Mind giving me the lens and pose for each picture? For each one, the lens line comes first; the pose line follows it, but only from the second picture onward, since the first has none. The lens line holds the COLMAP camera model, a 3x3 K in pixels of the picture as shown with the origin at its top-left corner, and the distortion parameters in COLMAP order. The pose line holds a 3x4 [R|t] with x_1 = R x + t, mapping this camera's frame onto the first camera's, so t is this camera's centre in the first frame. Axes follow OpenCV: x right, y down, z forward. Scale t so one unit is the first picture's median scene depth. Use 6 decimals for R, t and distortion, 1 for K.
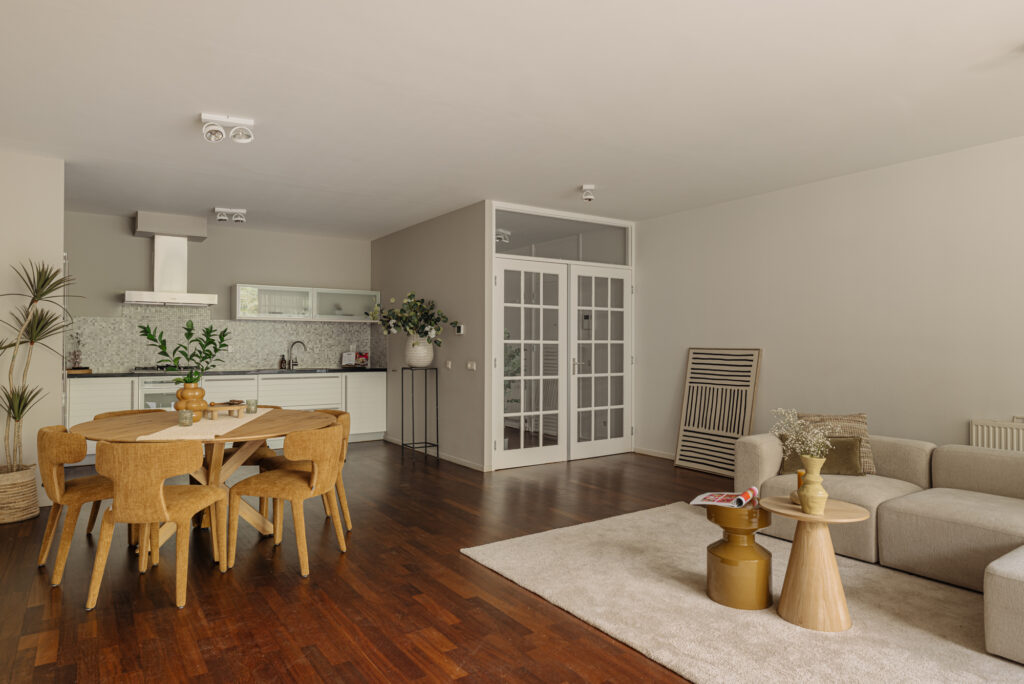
lens RADIAL K [[636.1, 0, 492.0], [0, 636.1, 347.7], [0, 0, 1]] dist [-0.002224, 0.000379]
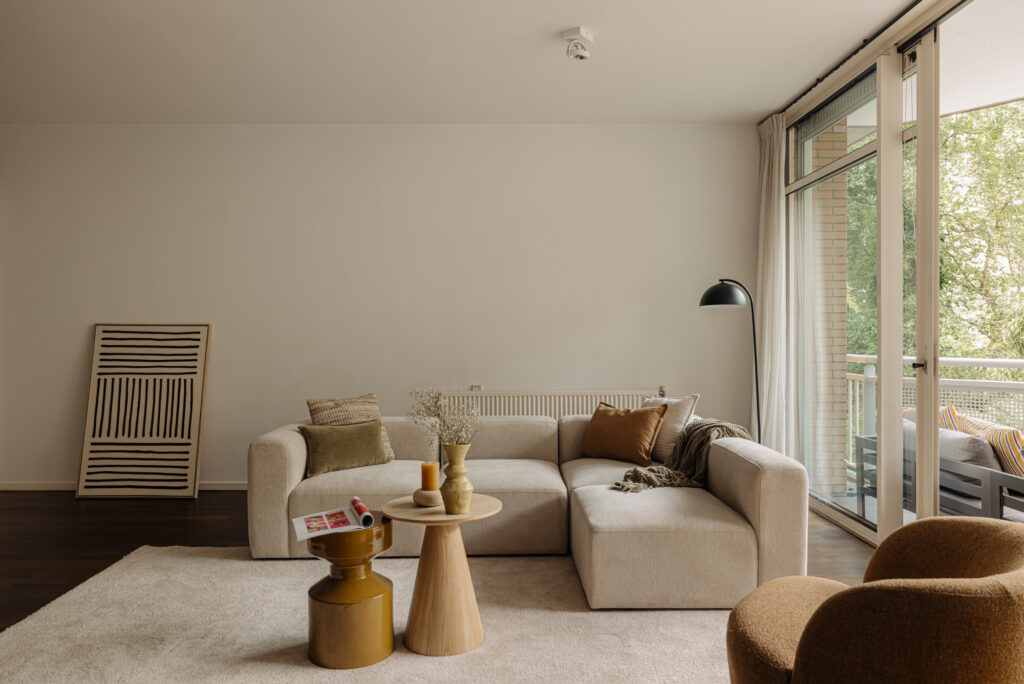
lens RADIAL K [[707.8, 0, 512.0], [0, 707.8, 342.0], [0, 0, 1]] dist [-0.001777, 0.002596]
pose [[0.527404, -0.012813, 0.849518, -0.108887], [0.006755, 0.999918, 0.010887, 0.015399], [-0.849588, -0.000003, 0.527447, 0.219257]]
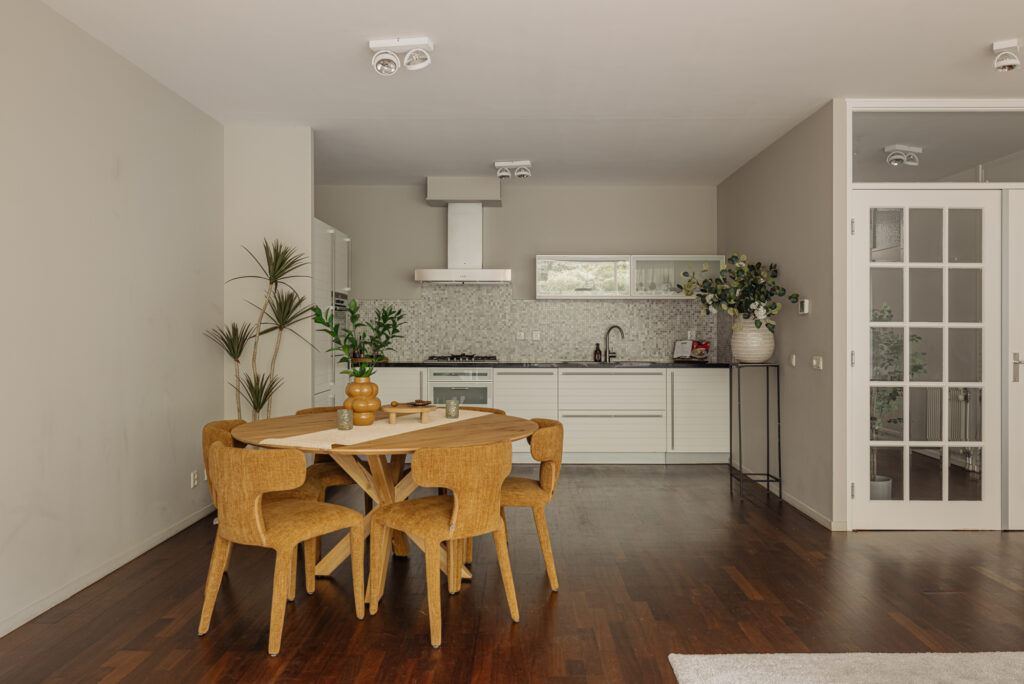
lens RADIAL K [[802.6, 0, 512.0], [0, 802.6, 342.0], [0, 0, 1]] dist [0.001235, 0.001880]
pose [[0.834985, 0.006505, -0.550235, 0.165689], [-0.001514, 0.999953, 0.009524, 0.000490], [0.550271, -0.007119, 0.834956, 0.163896]]
